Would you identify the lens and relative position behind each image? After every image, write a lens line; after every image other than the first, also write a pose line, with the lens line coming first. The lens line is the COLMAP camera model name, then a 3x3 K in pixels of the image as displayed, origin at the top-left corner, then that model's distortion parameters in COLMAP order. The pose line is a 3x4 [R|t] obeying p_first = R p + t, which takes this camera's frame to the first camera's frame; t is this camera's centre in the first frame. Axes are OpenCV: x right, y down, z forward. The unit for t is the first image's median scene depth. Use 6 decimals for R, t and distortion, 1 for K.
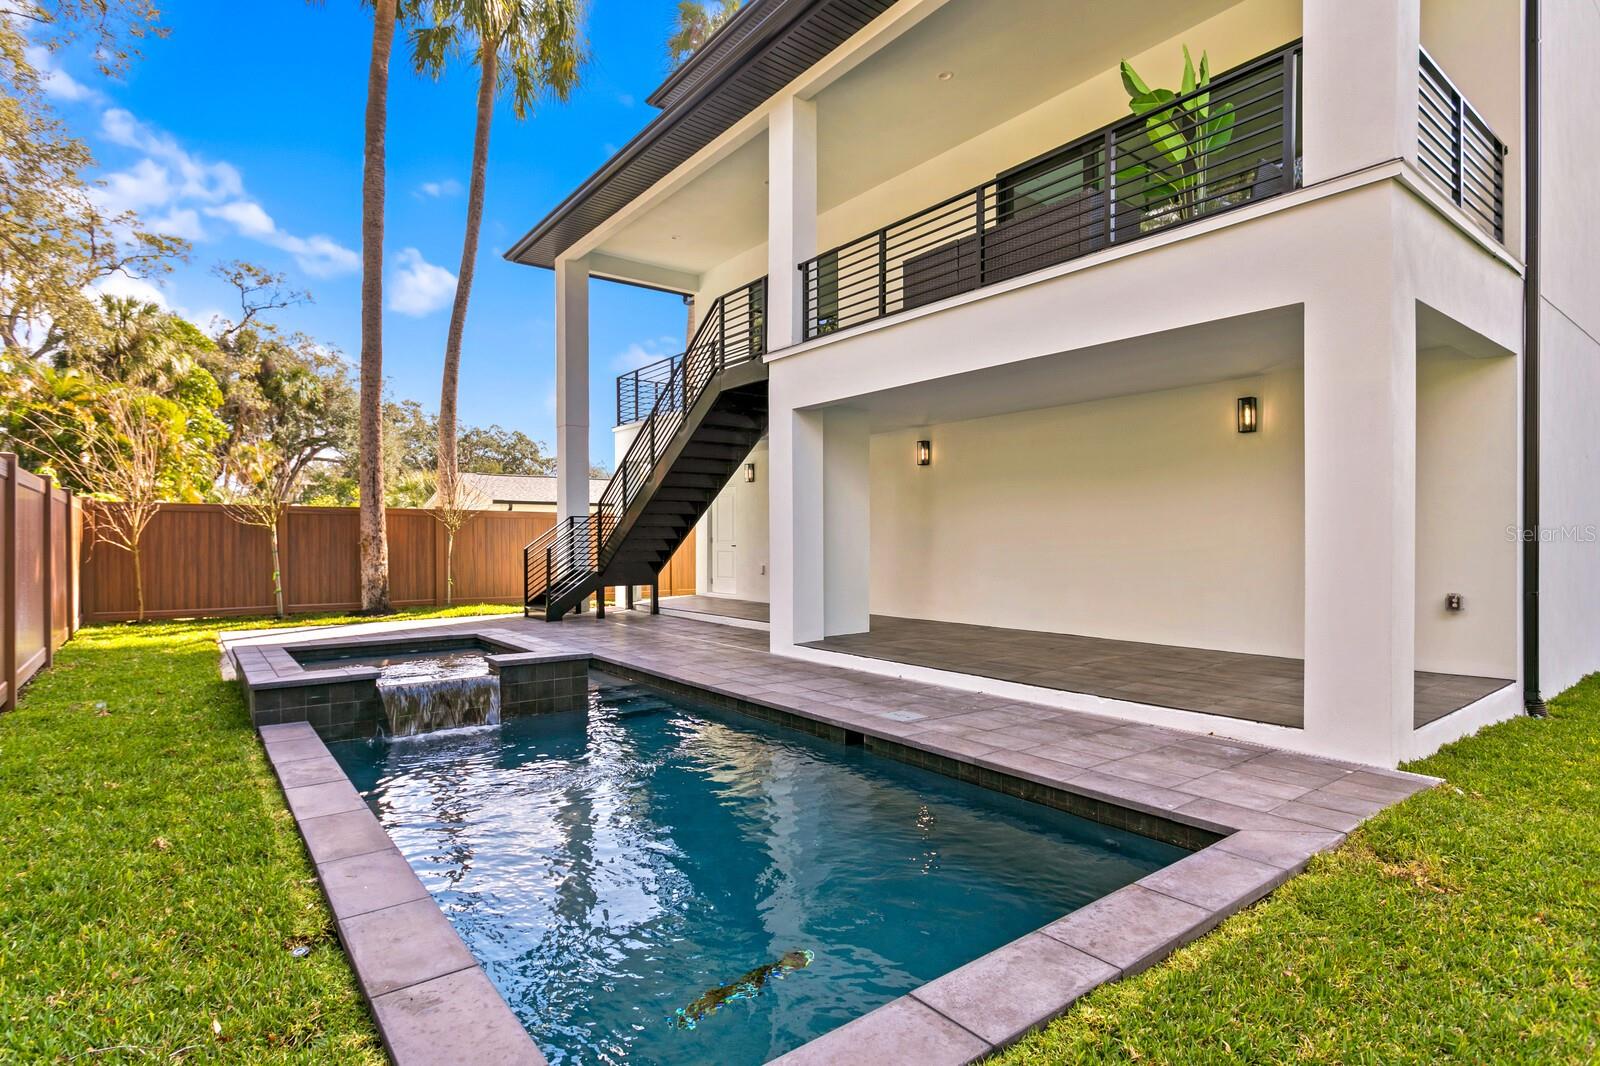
lens RADIAL K [[800.6, 0, 784.3], [0, 800.6, 538.5], [0, 0, 1]] dist [-0.002106, 0.001051]
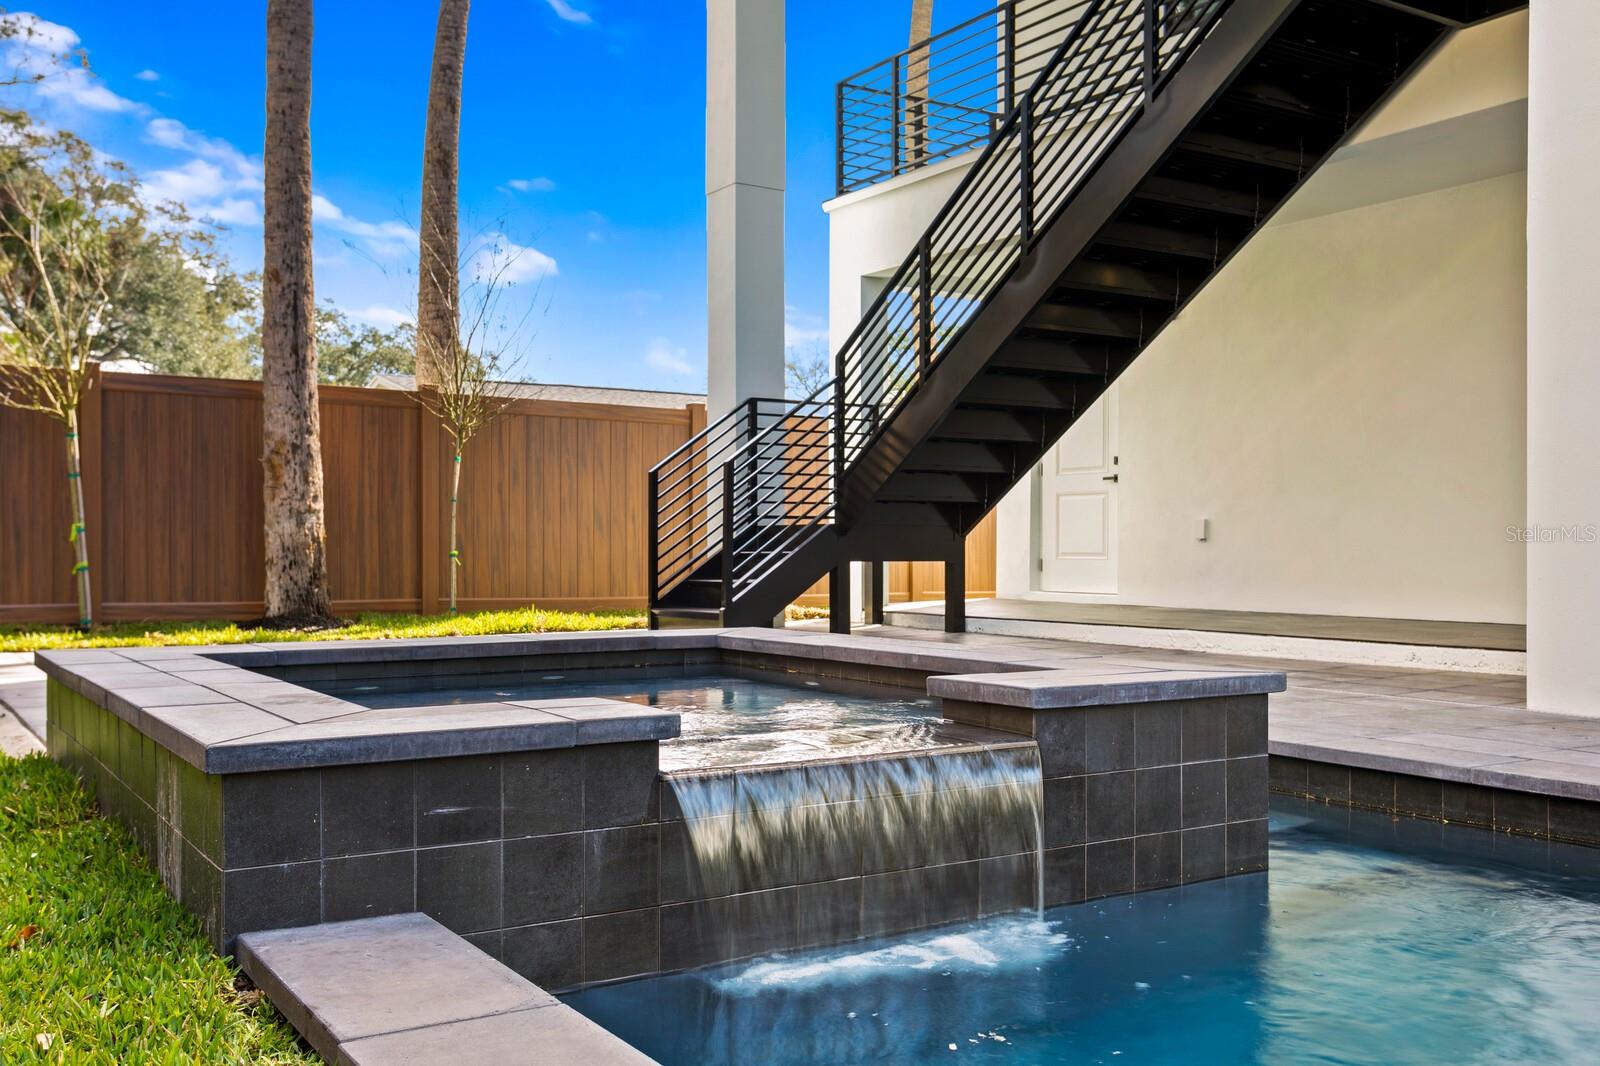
lens RADIAL K [[1471.6, 0, 802.4], [0, 1471.6, 549.6], [0, 0, 1]] dist [0.003783, -0.009665]
pose [[0.997432, 0.005411, -0.071408, -0.186942], [-0.005223, 0.999982, 0.002822, 0.049546], [0.071422, -0.002442, 0.997443, 0.237698]]
